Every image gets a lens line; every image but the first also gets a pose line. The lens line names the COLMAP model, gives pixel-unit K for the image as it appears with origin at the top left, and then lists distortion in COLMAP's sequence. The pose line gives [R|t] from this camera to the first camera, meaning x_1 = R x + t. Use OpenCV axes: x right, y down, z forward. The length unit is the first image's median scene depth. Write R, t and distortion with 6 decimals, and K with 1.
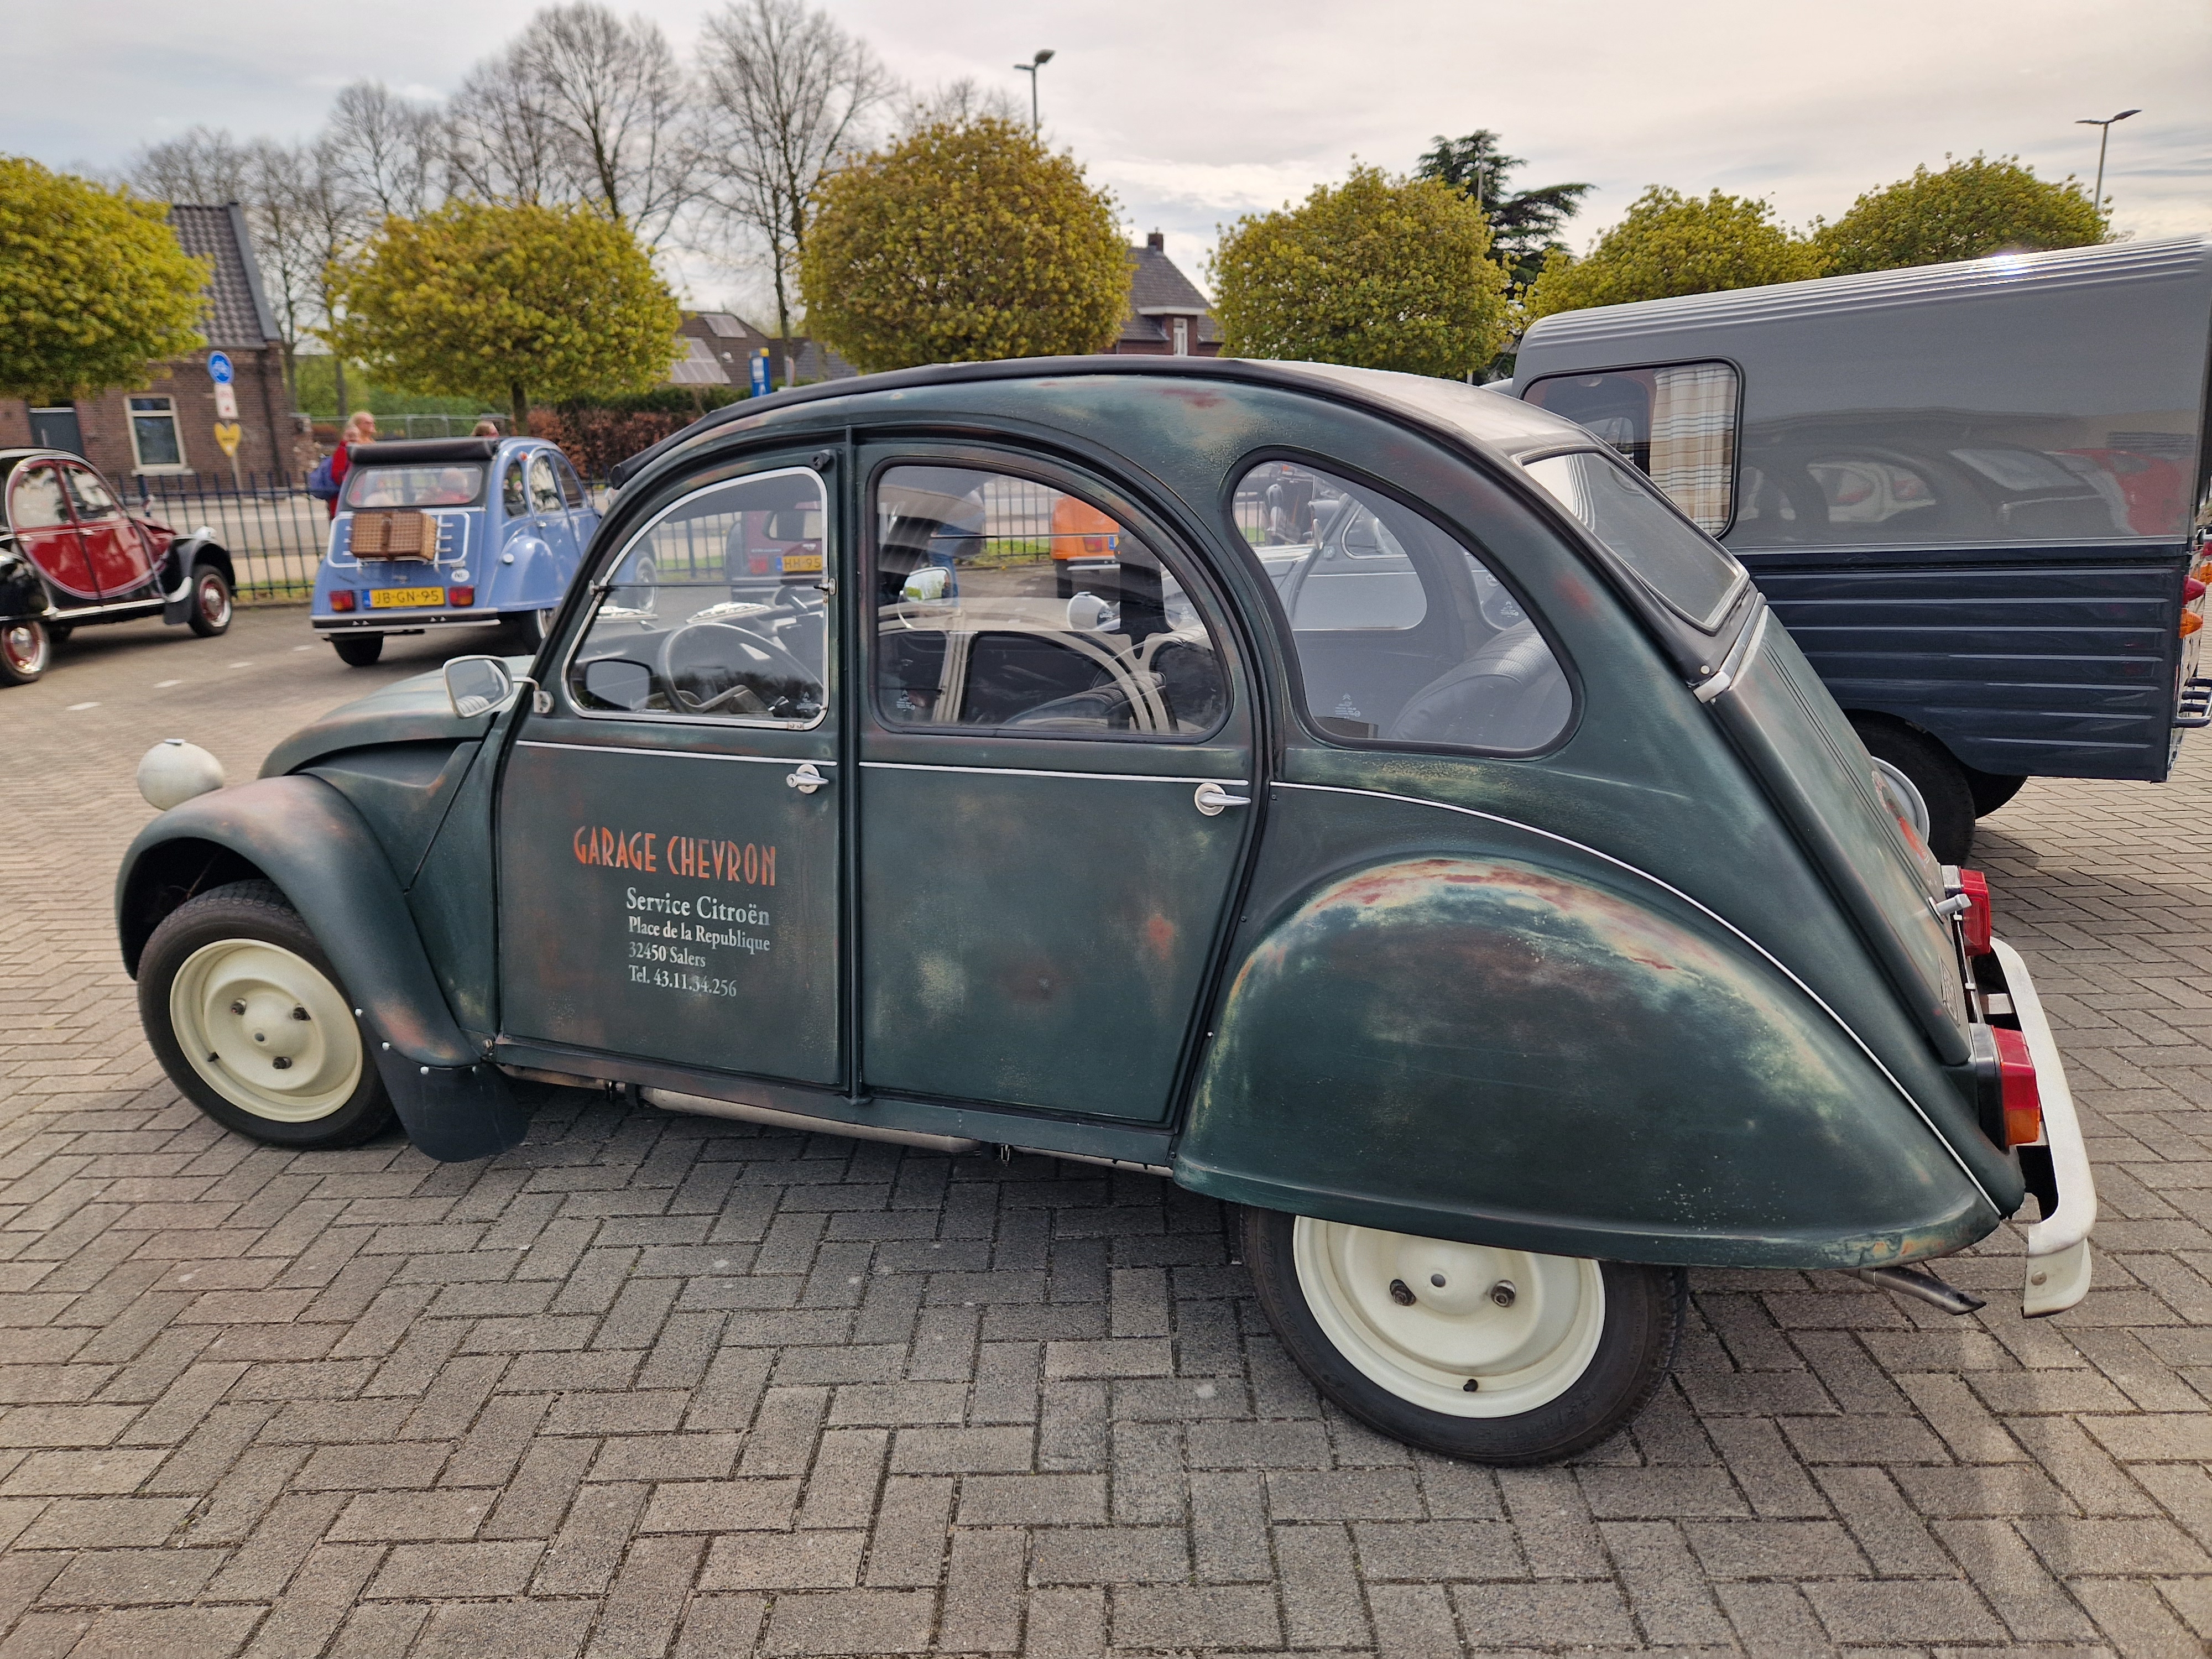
lens RADIAL K [[1477.5, 0, 1095.3], [0, 1477.5, 822.9], [0, 0, 1]] dist [0.066758, -0.038285]
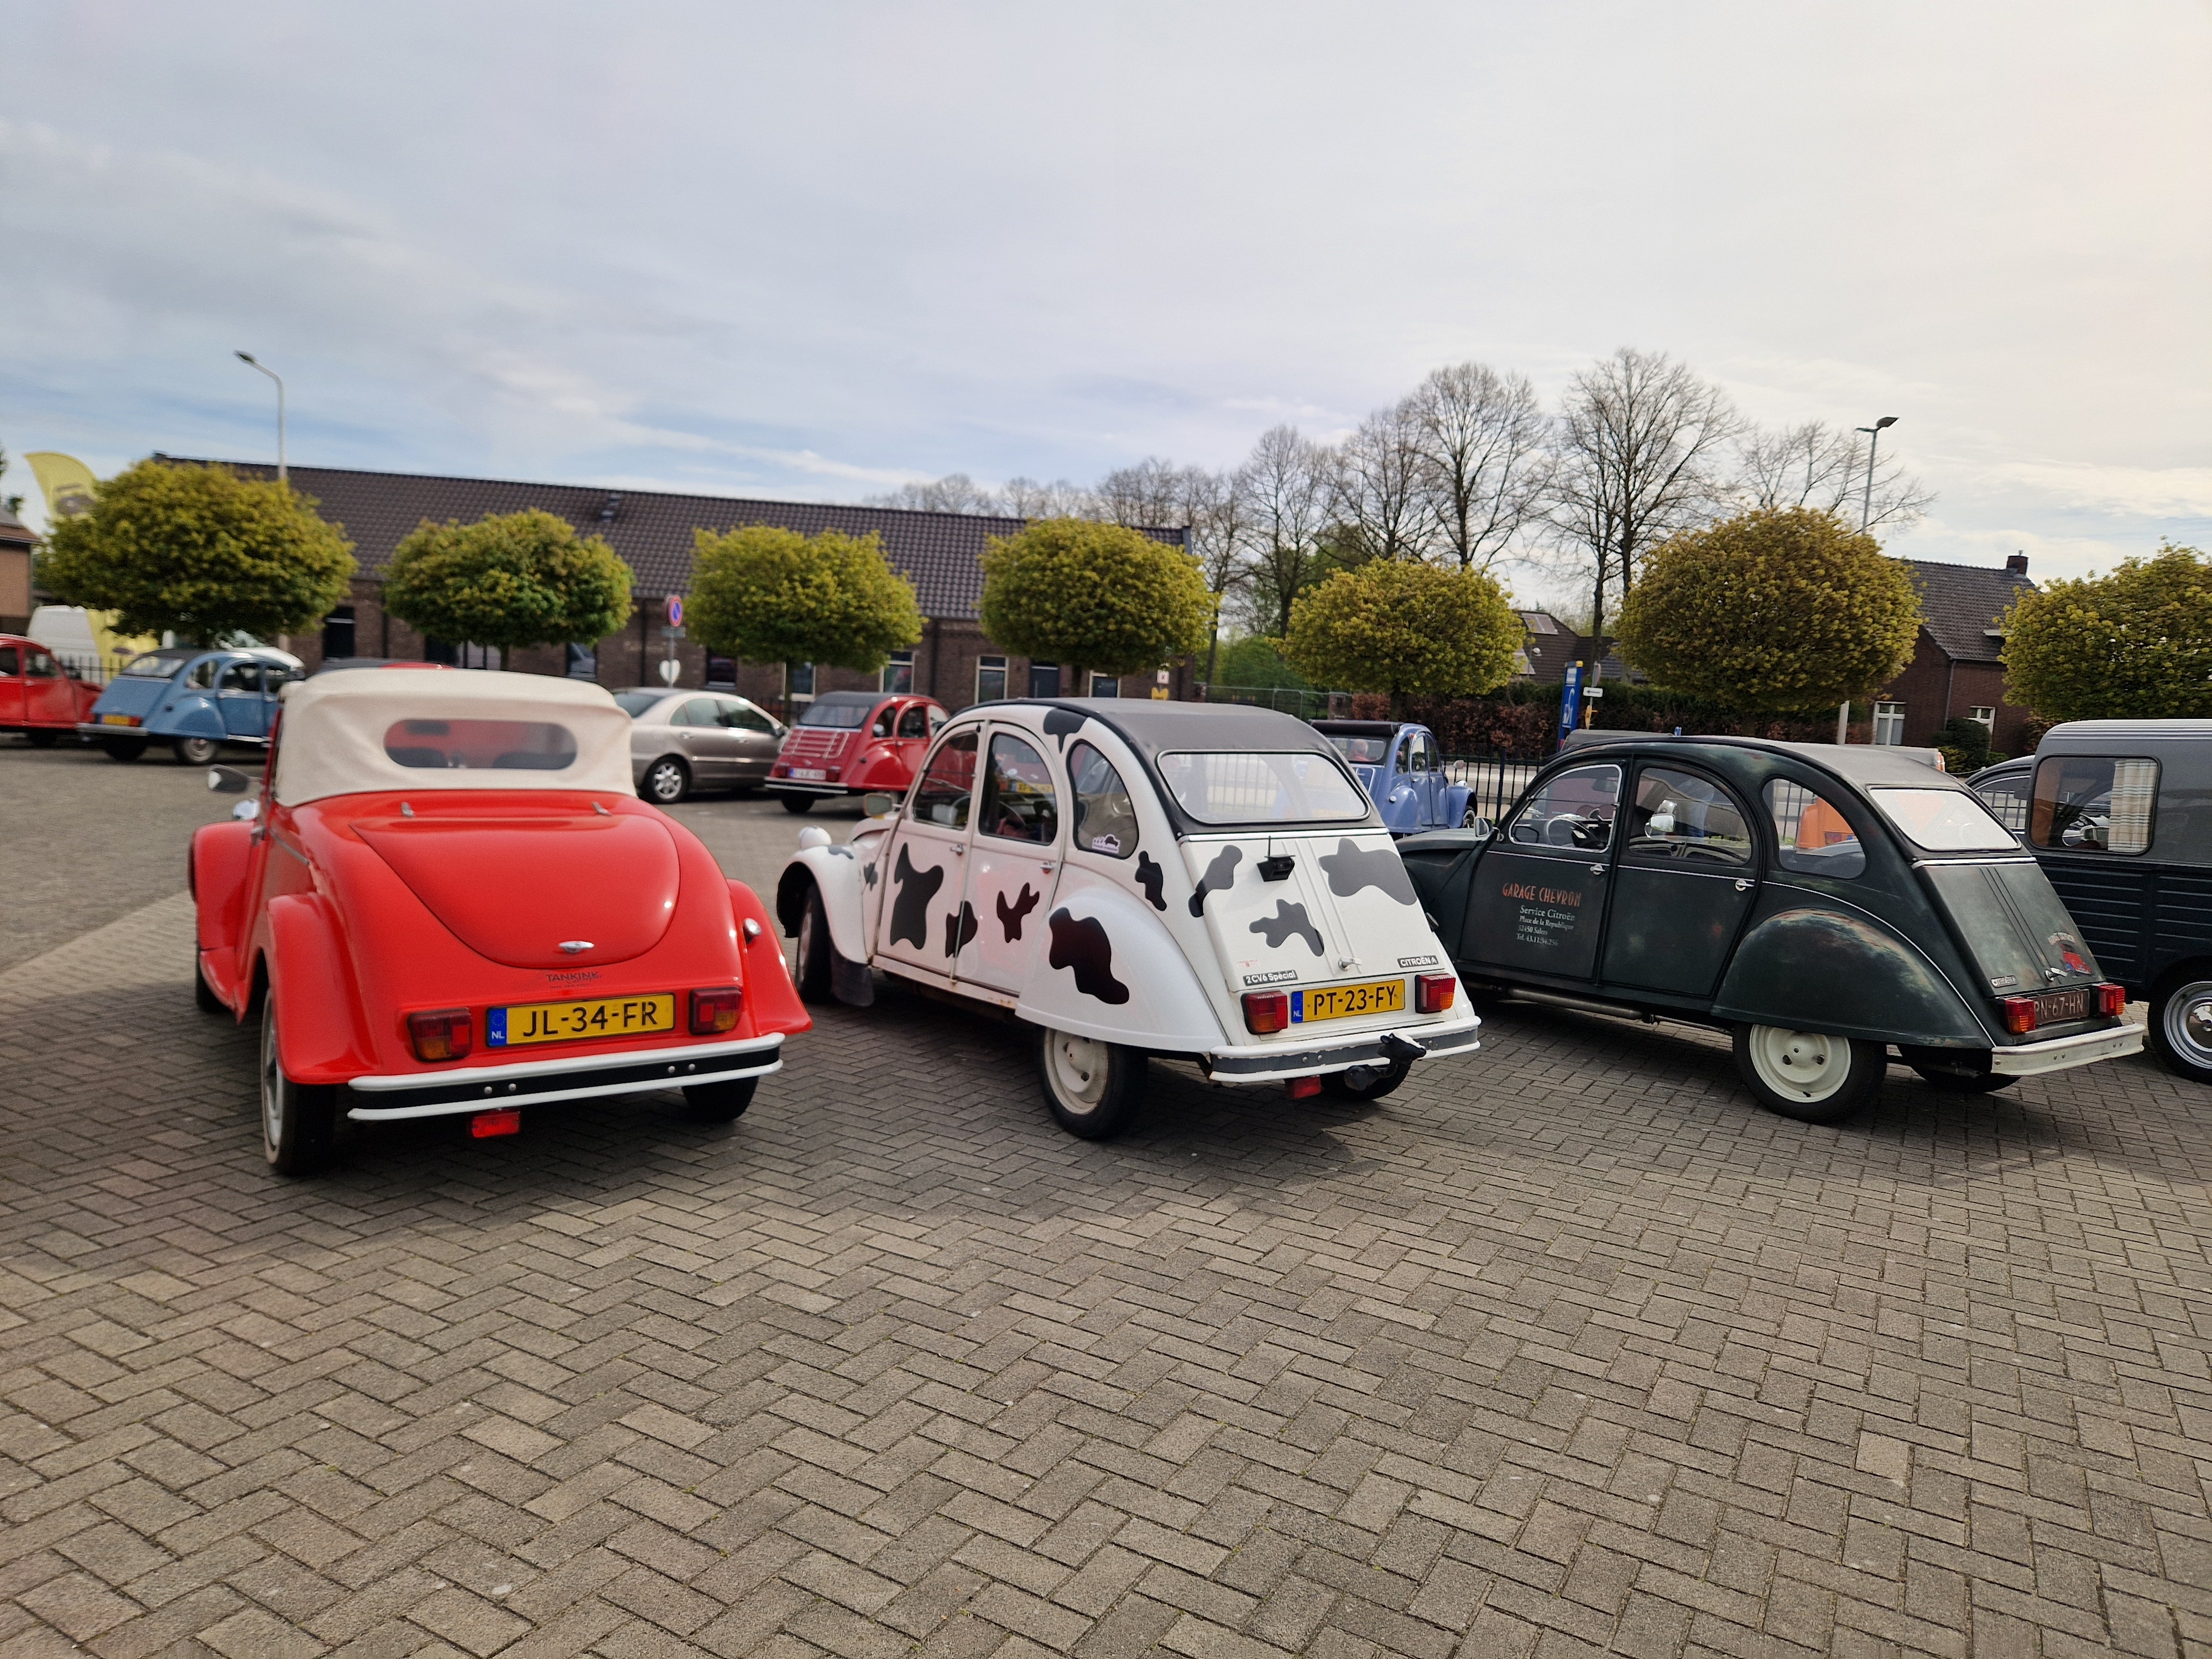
lens RADIAL K [[1477.5, 0, 1098.9], [0, 1477.5, 827.9], [0, 0, 1]] dist [0.066758, -0.038285]
pose [[0.869436, 0.121693, -0.478823, 0.050190], [-0.204974, 0.970690, -0.125485, 0.067666], [0.449518, 0.207248, 0.868897, -0.292190]]
